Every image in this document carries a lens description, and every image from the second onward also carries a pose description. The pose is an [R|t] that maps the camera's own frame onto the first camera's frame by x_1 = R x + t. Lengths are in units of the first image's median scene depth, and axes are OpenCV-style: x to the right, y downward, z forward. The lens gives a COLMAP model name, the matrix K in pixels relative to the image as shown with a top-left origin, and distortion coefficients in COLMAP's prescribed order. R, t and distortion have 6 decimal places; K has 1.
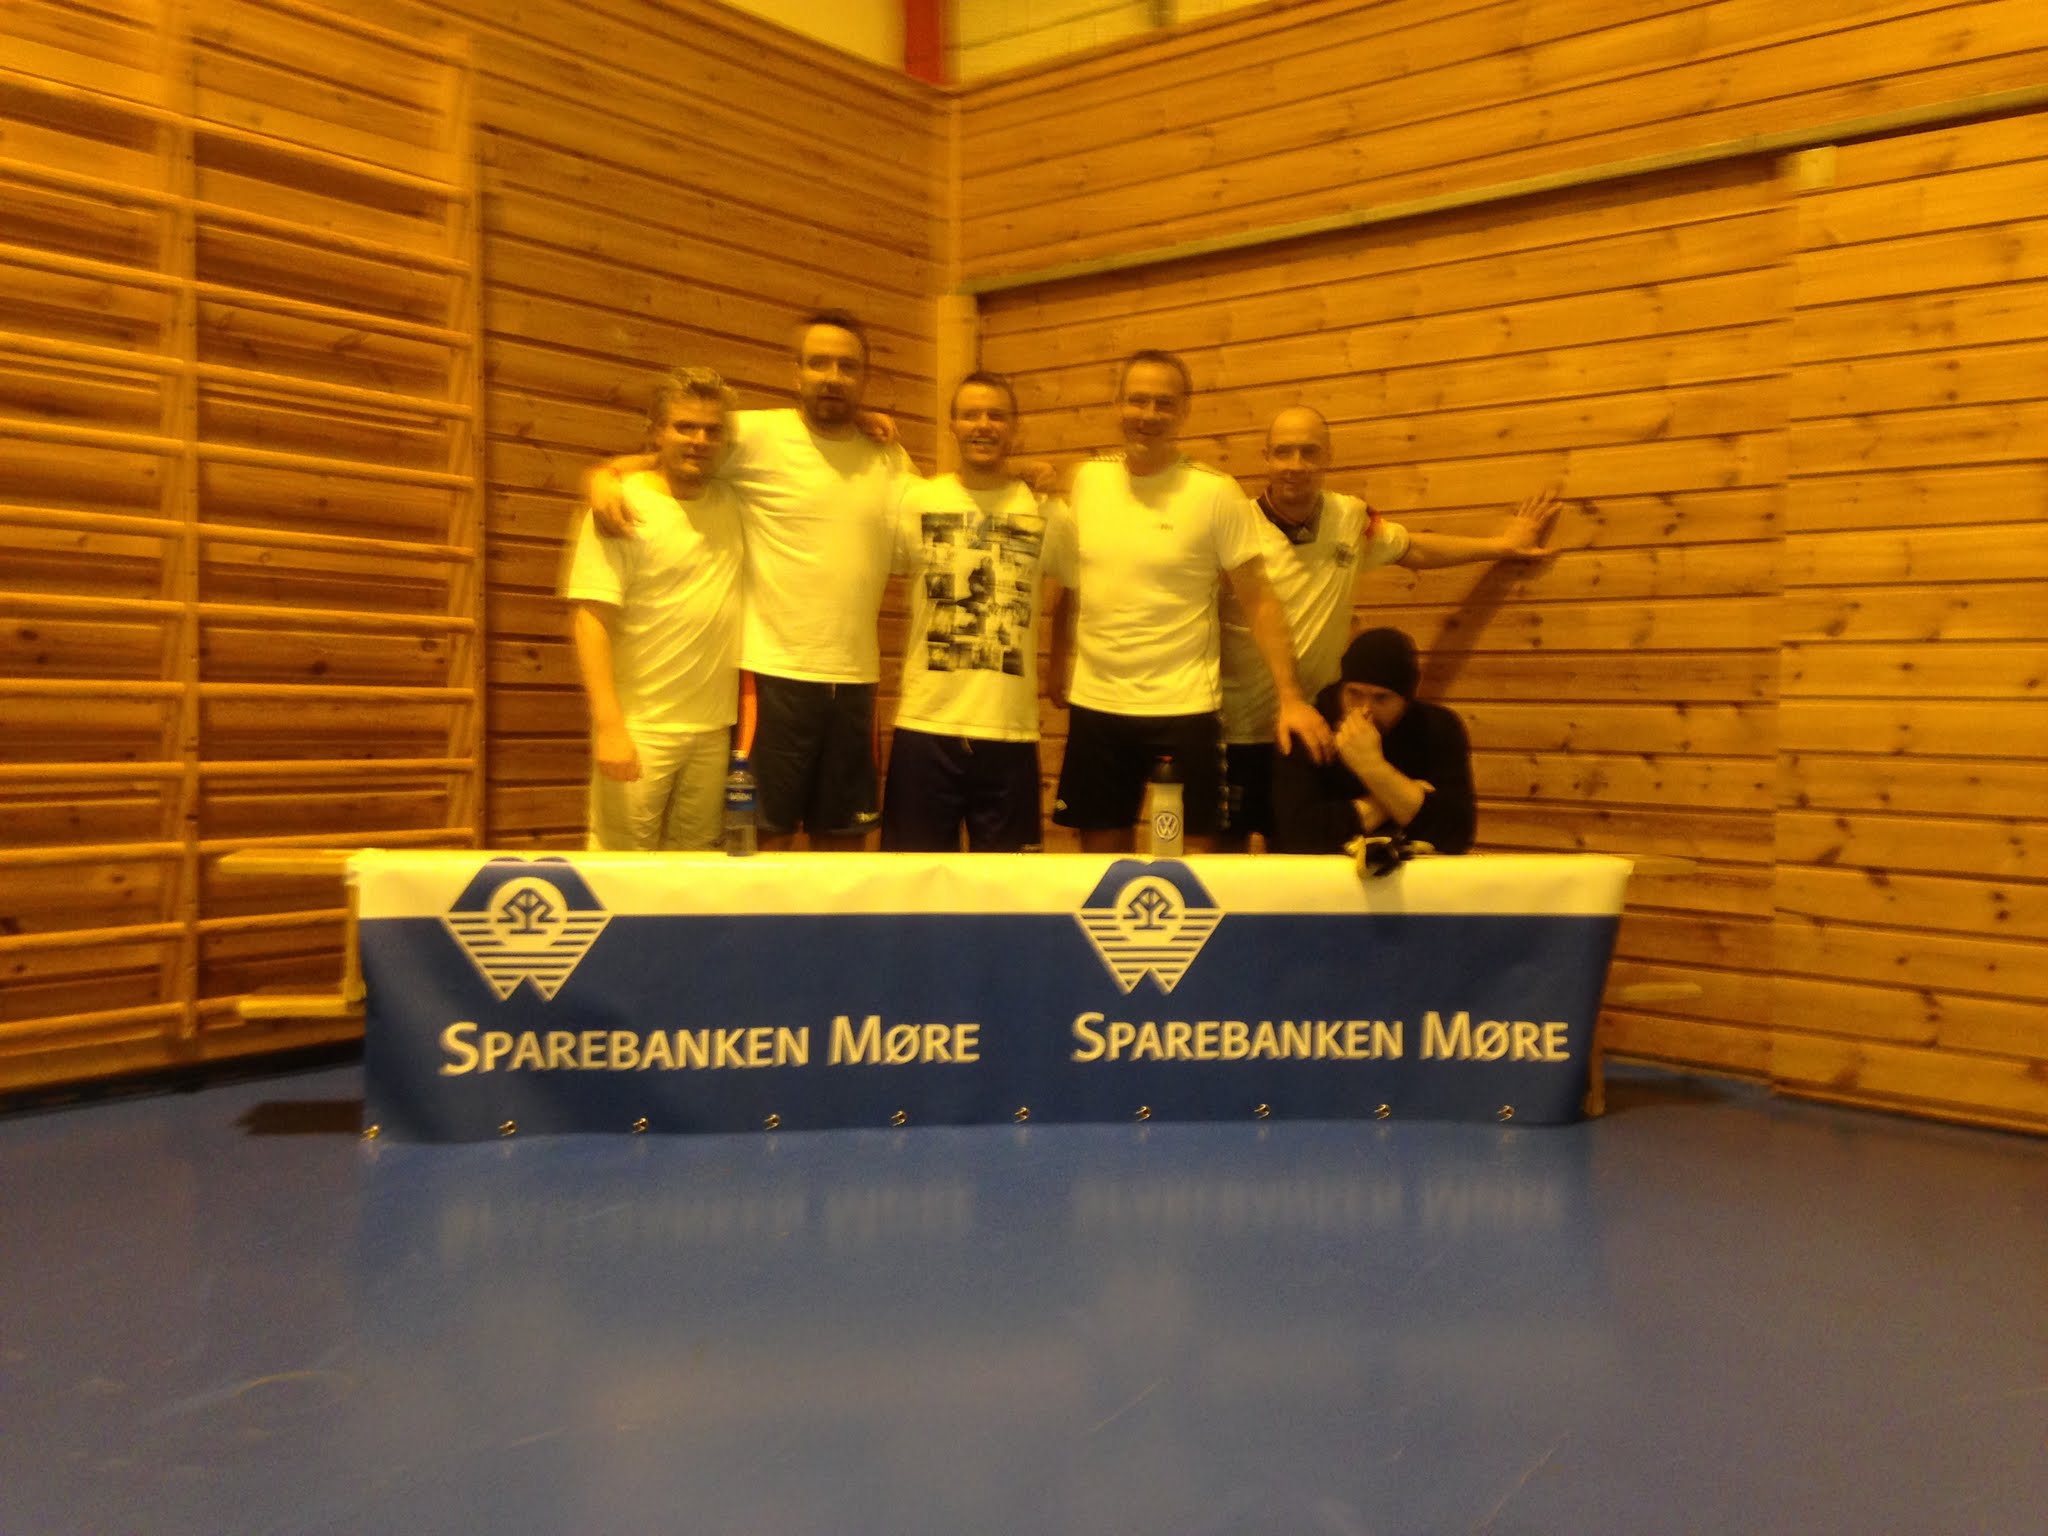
lens RADIAL K [[1932.4, 0, 1024.7], [0, 1932.4, 755.7], [0, 0, 1]] dist [0.248435, -0.334183]
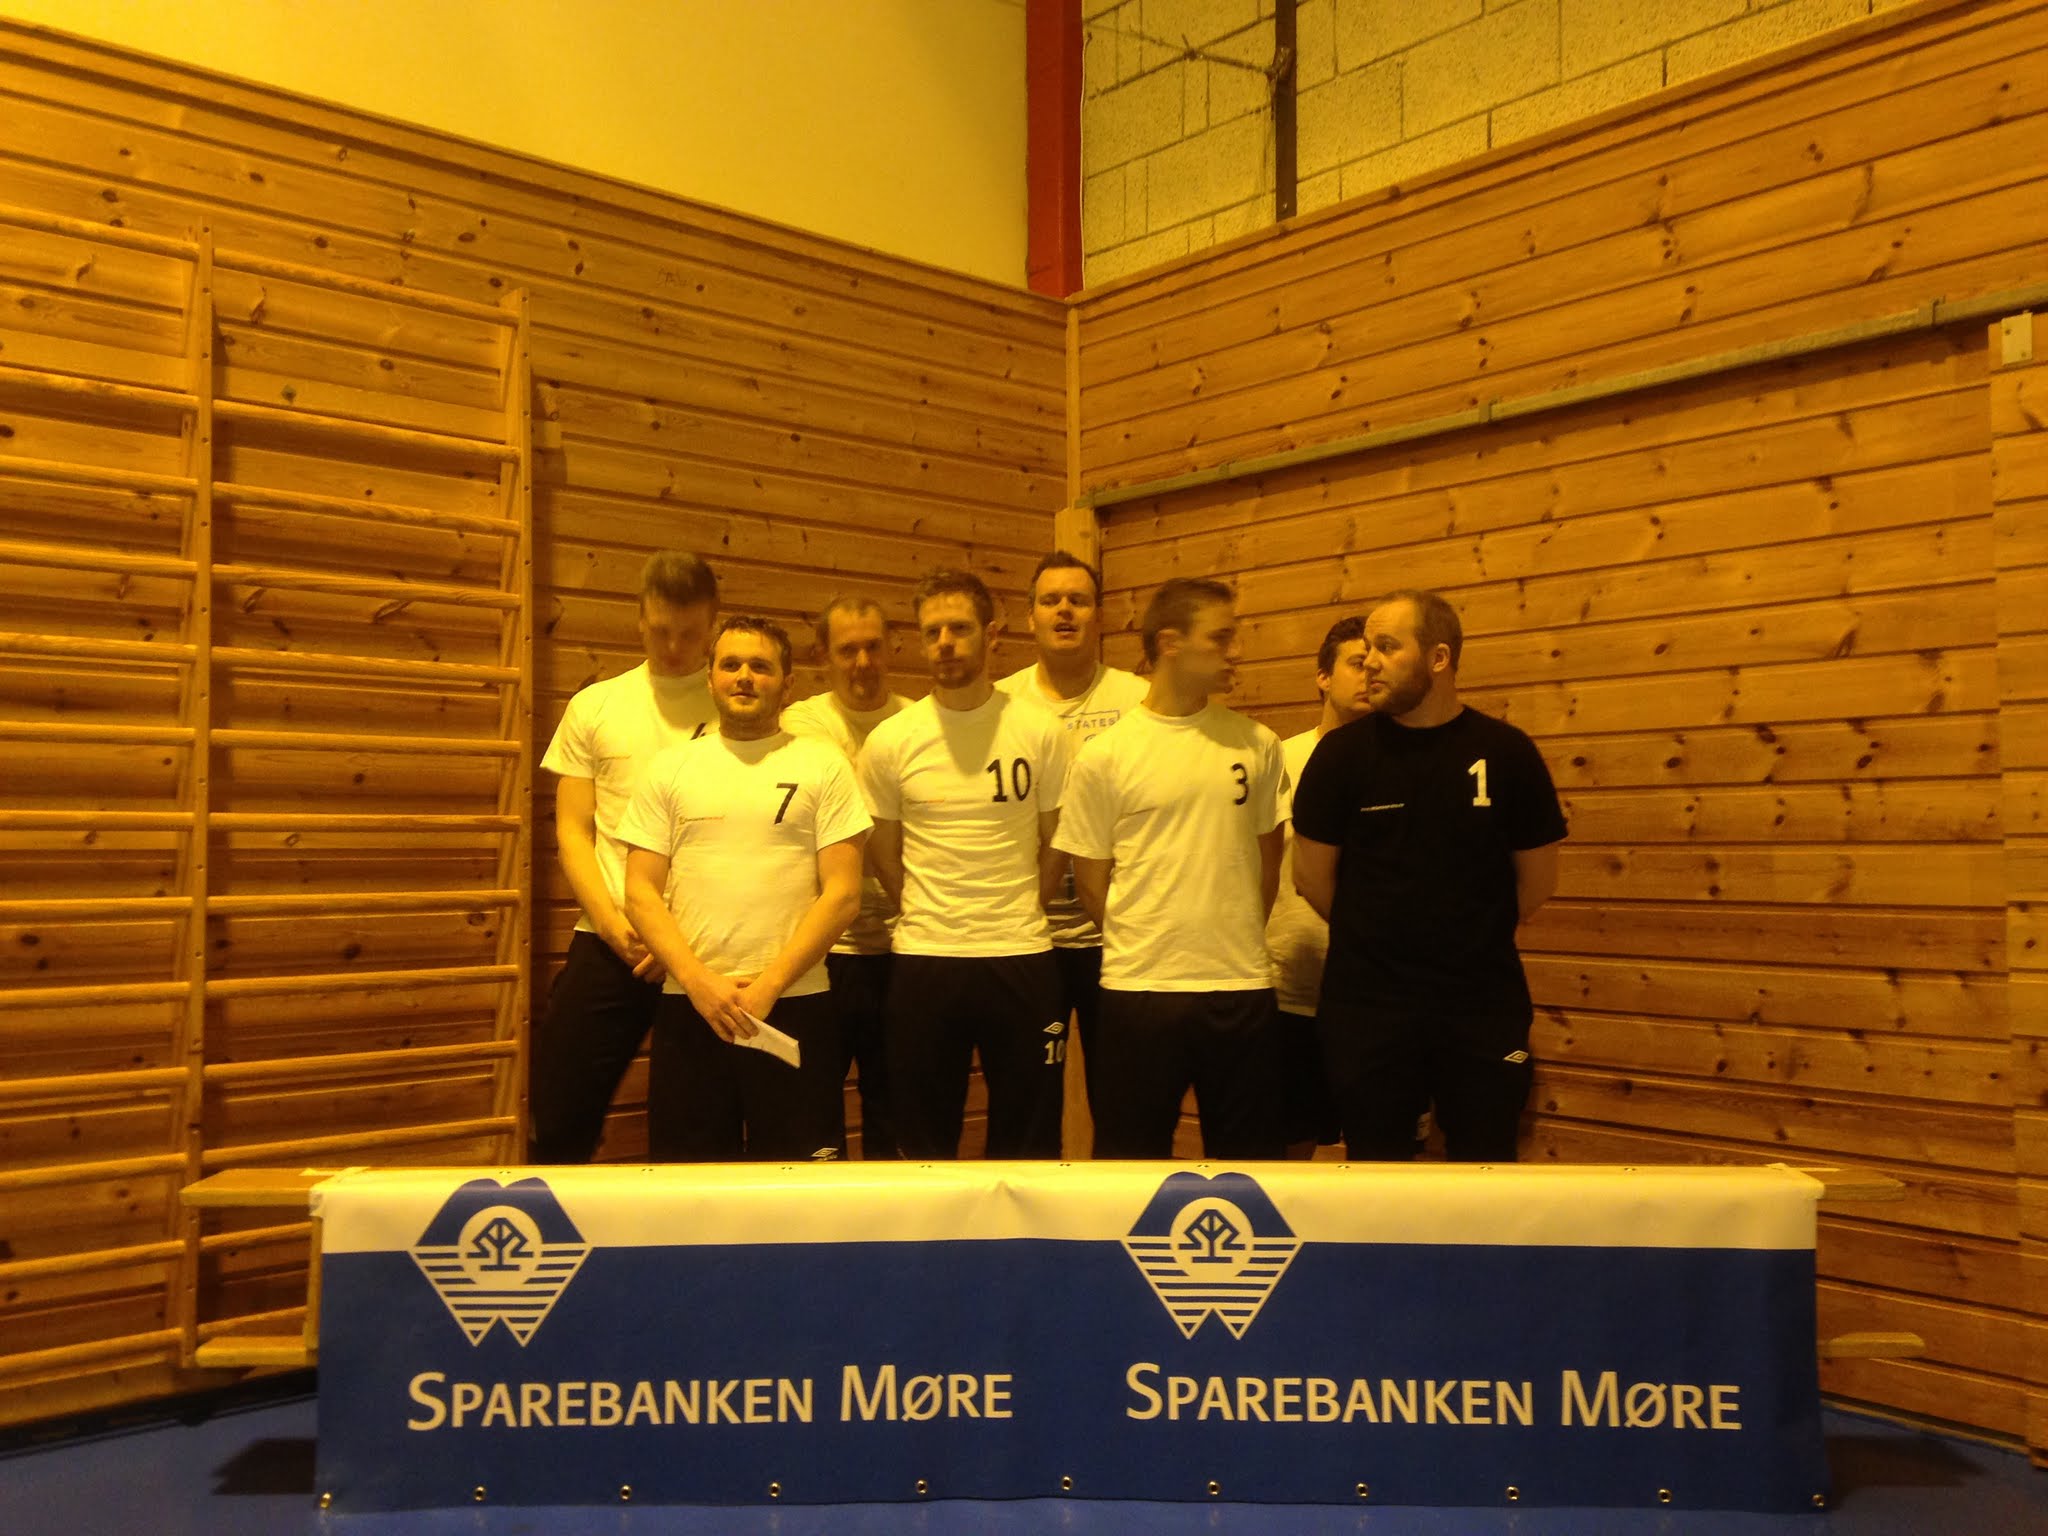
lens RADIAL K [[1932.4, 0, 1024.7], [0, 1932.4, 755.7], [0, 0, 1]] dist [0.248435, -0.334183]
pose [[0.986569, -0.027678, -0.160985, 0.119080], [0.015231, 0.996834, -0.078044, -0.060408], [0.162635, 0.074544, 0.983866, 0.117492]]
